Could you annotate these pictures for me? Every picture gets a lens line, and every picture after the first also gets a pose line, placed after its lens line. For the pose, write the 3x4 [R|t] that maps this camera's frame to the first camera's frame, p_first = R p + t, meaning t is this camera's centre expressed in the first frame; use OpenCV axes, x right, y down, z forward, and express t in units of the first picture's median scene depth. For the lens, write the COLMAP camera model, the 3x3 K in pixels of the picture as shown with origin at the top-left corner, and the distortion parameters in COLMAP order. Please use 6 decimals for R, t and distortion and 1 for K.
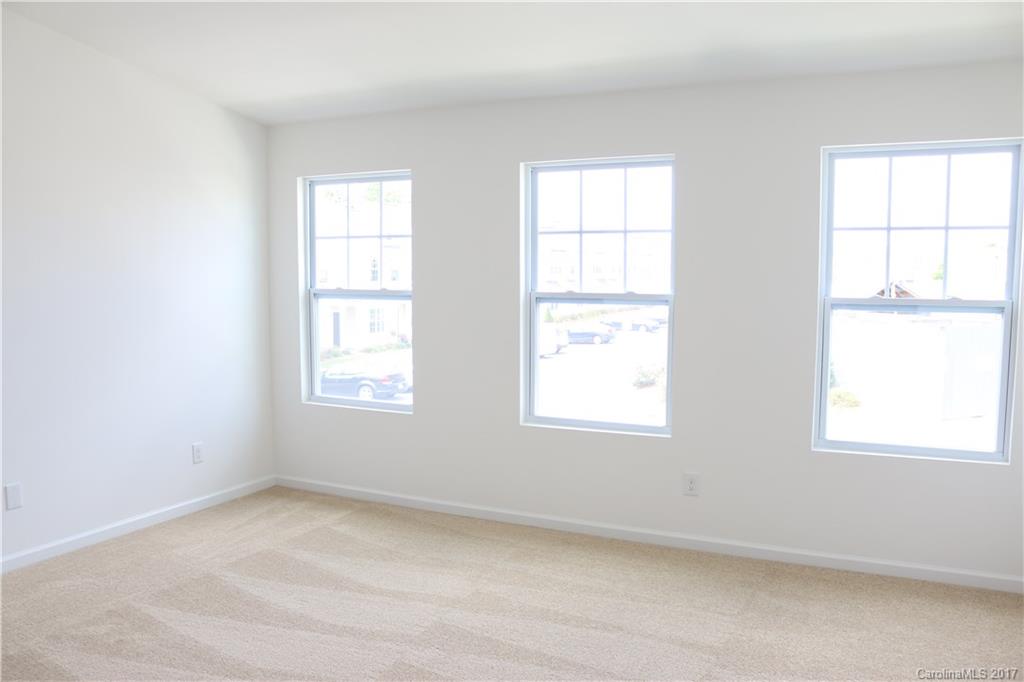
lens RADIAL K [[827.3, 0, 512.2], [0, 827.3, 373.0], [0, 0, 1]] dist [-0.059329, 0.012104]
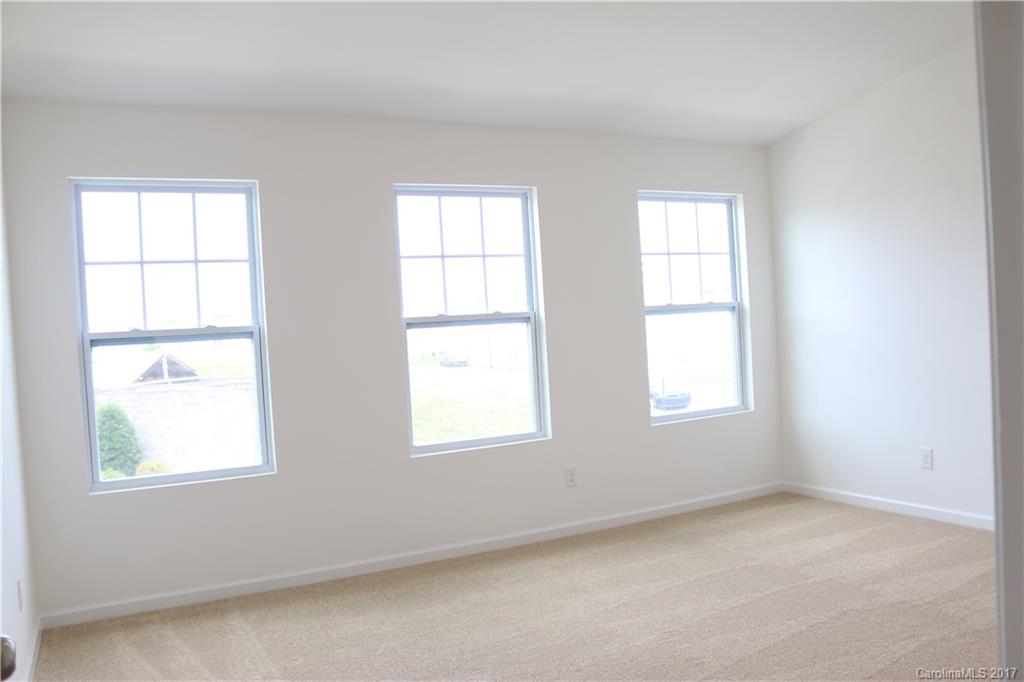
lens RADIAL K [[832.0, 0, 512.0], [0, 832.0, 341.0], [0, 0, 1]] dist [-0.070188, 0.003080]
pose [[0.614793, -0.070600, 0.785522, -0.444092], [0.133875, 0.990874, -0.015721, -0.026119], [-0.777244, 0.114827, 0.618633, 0.205507]]
